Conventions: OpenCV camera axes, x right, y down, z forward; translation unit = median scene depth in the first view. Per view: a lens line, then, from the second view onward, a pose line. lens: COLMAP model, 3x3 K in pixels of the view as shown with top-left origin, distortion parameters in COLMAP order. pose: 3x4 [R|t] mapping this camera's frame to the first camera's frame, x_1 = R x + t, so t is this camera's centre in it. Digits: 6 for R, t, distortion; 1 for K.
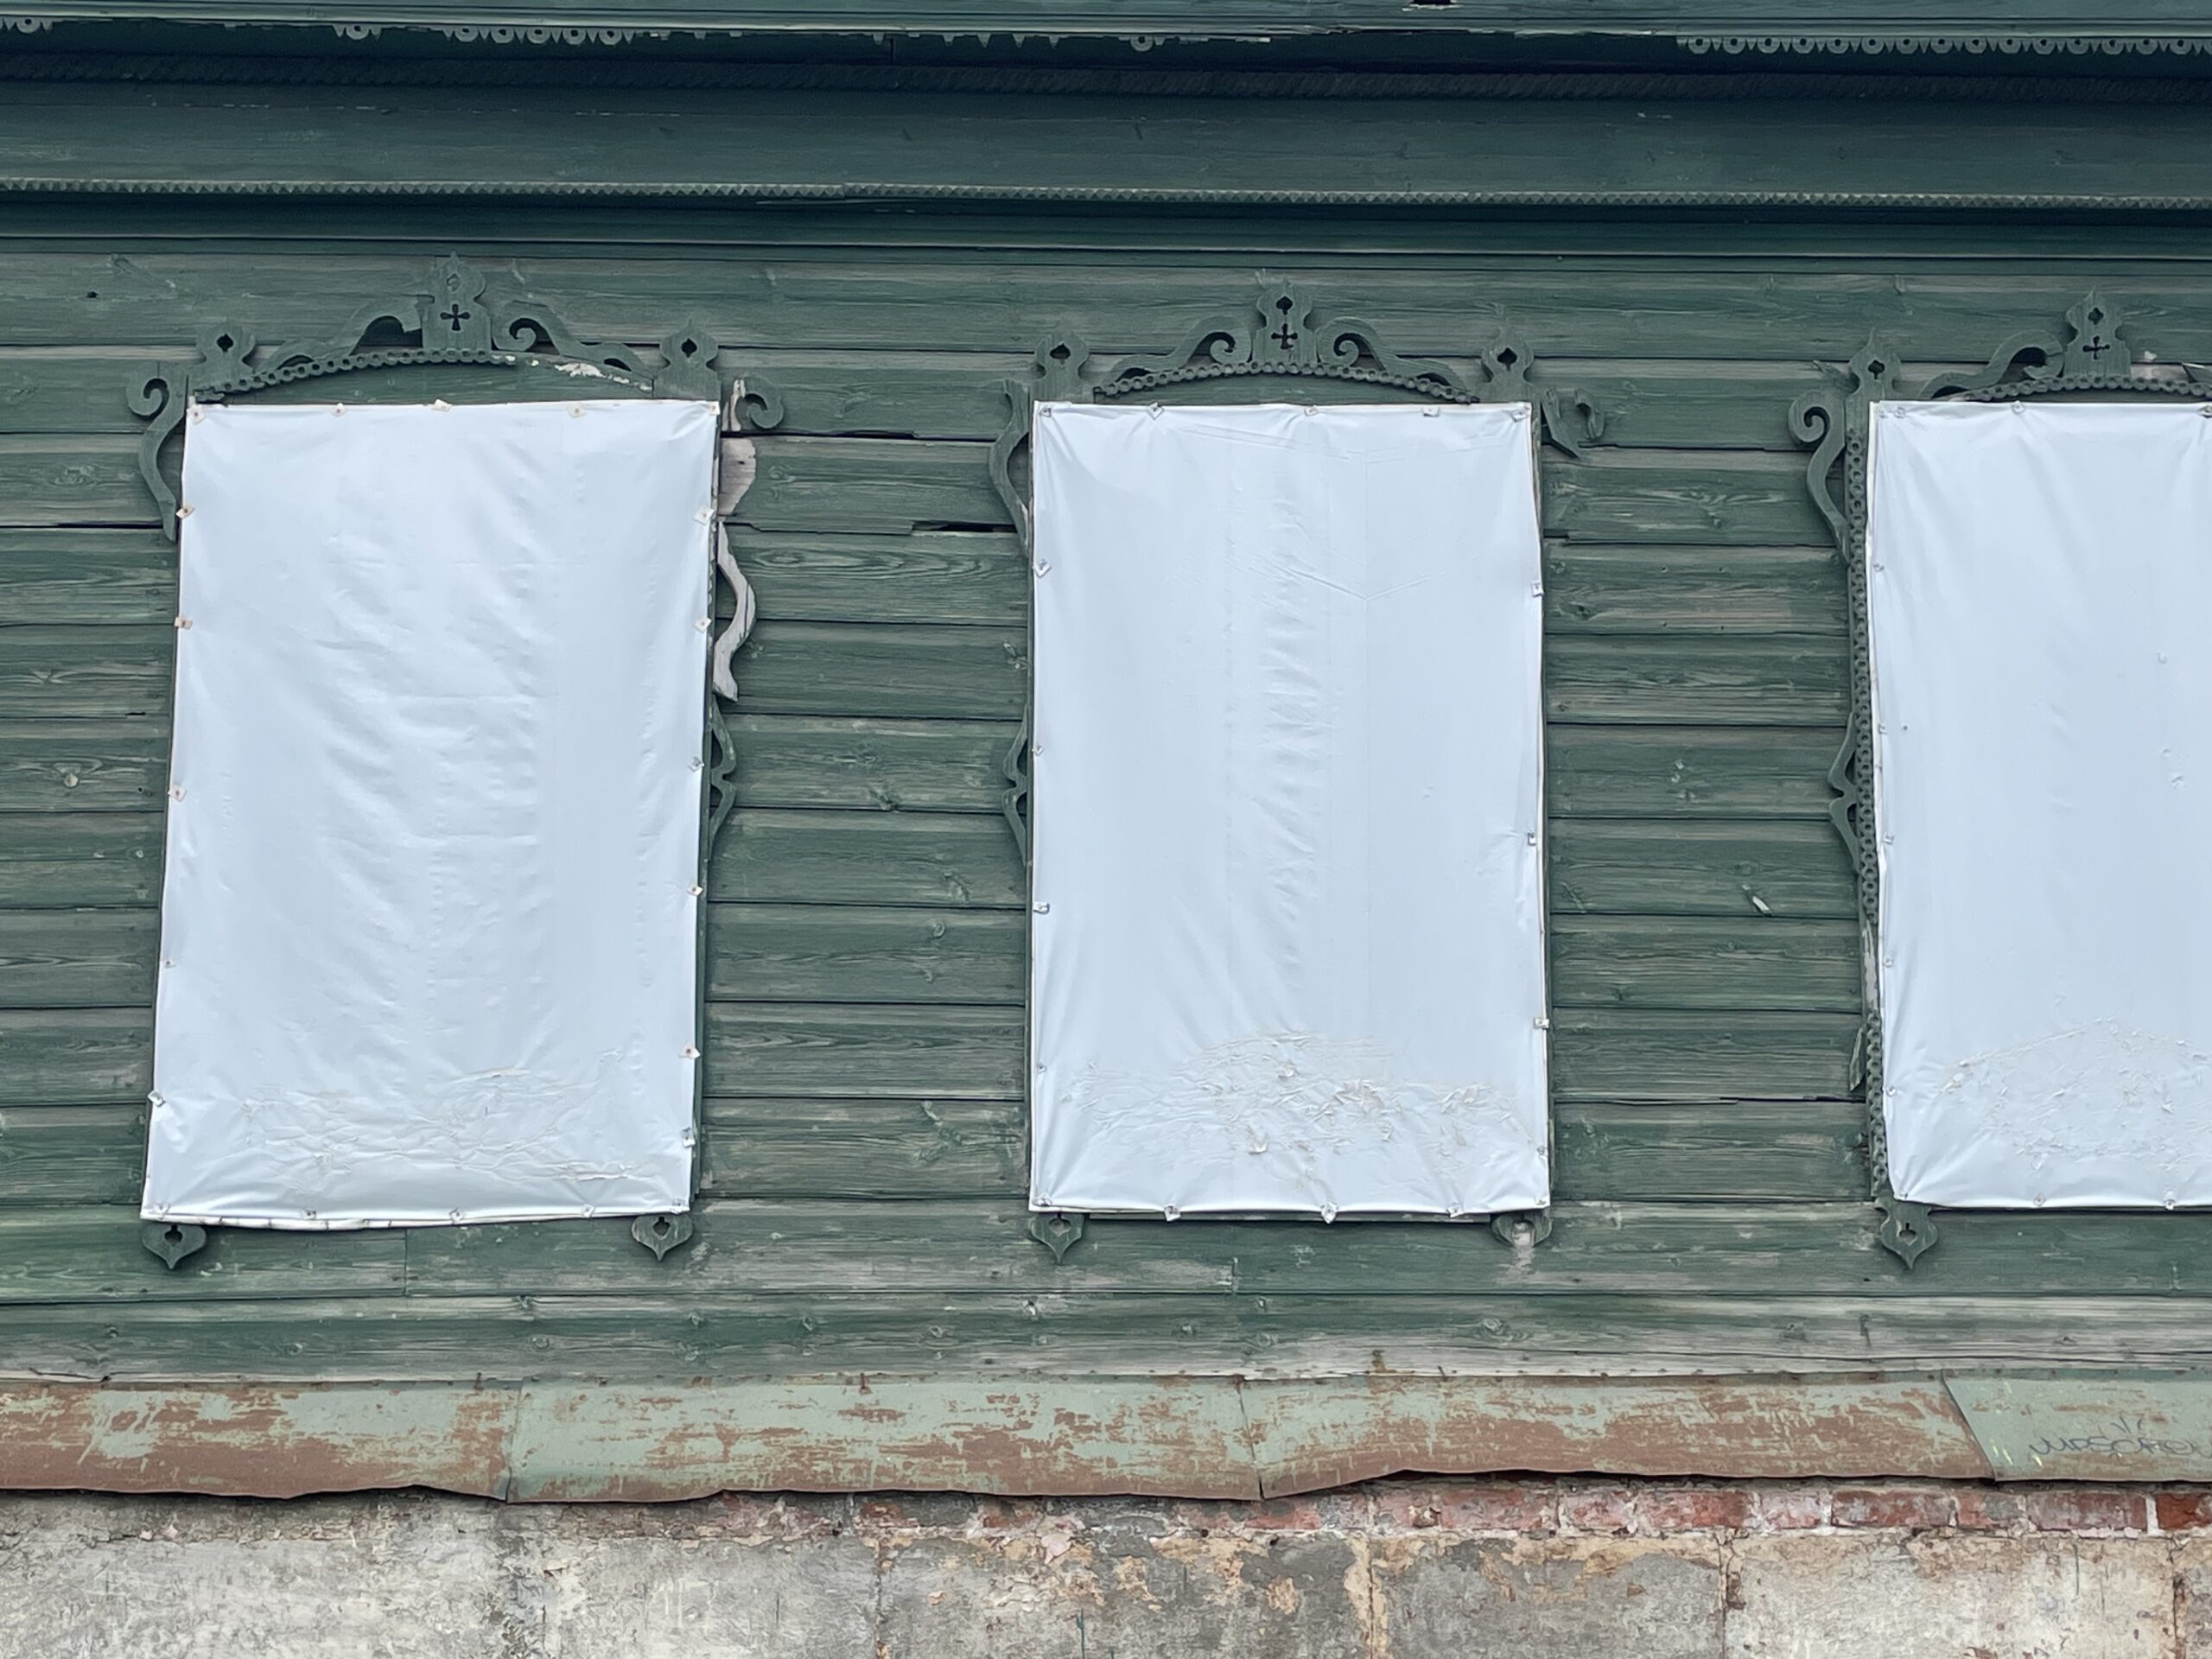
lens RADIAL K [[3316.6, 0, 1106.0], [0, 3316.6, 829.5], [0, 0, 1]] dist [0.144561, -0.411420]
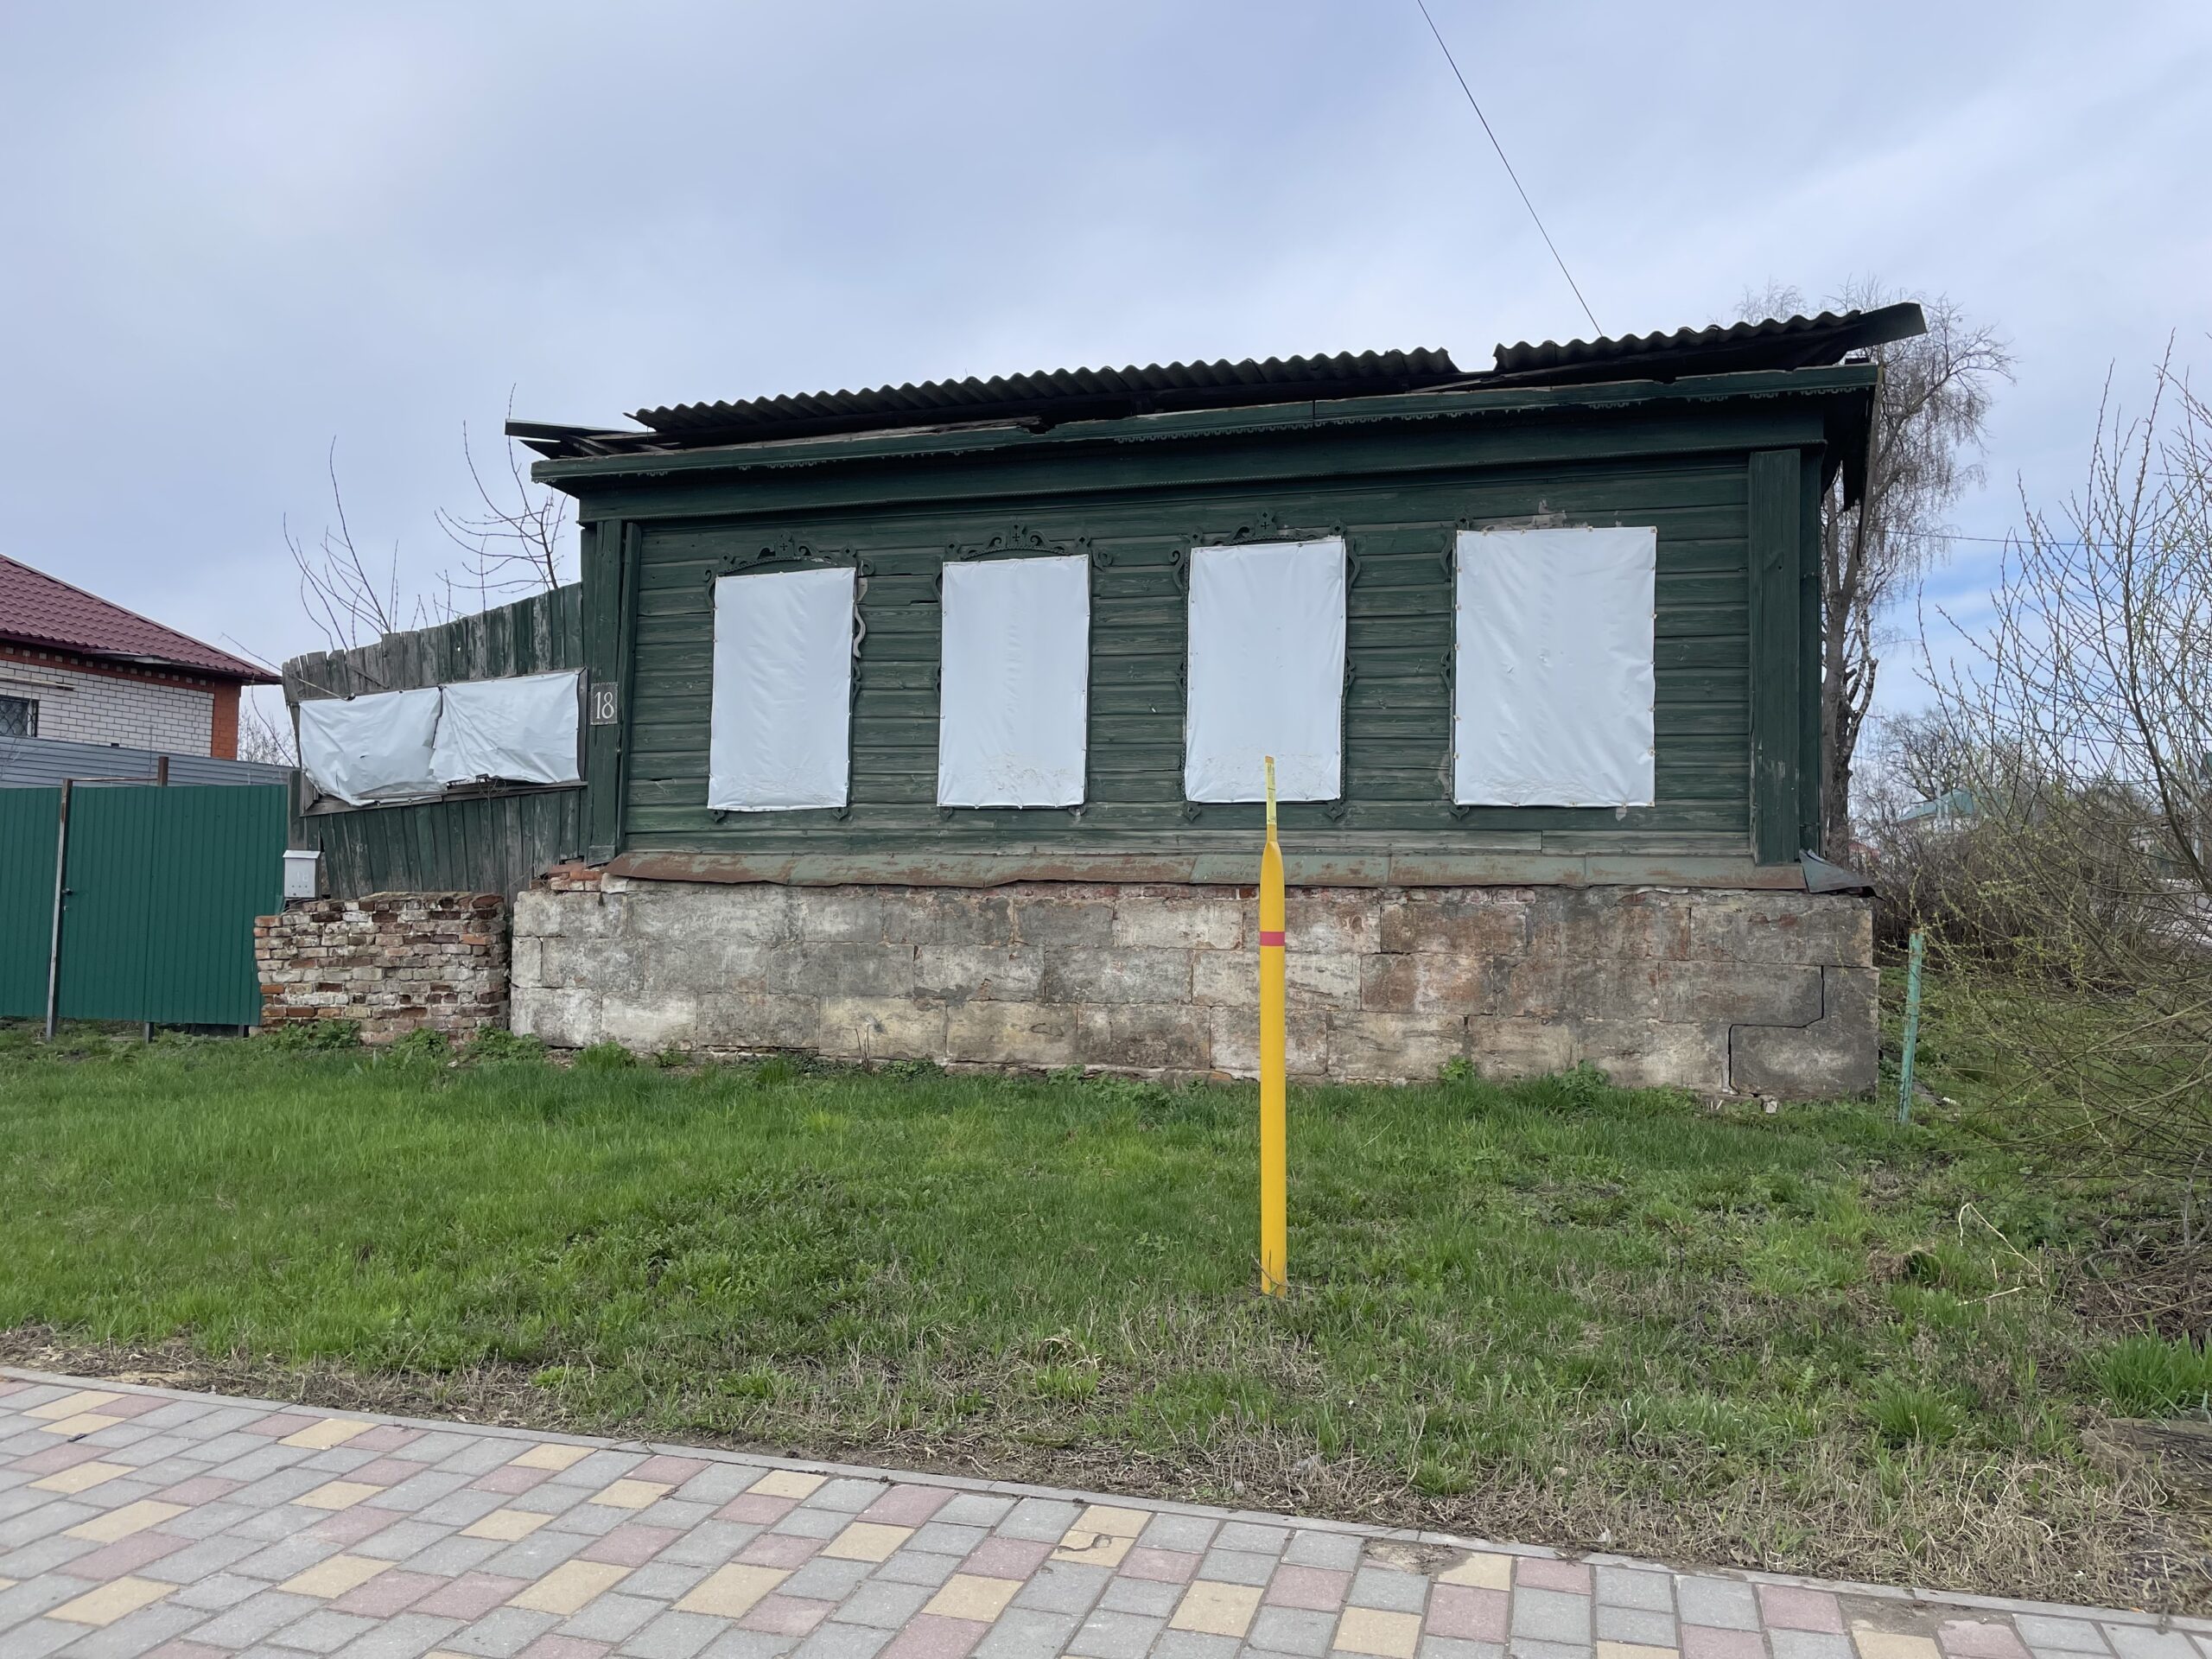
lens RADIAL K [[1704.1, 0, 1106.0], [0, 1704.1, 829.5], [0, 0, 1]] dist [0.072614, -0.001976]
pose [[0.946721, -0.001428, -0.322050, 0.700306], [0.040283, 0.992661, 0.114019, -0.054083], [0.319524, -0.120918, 0.939831, -0.591997]]
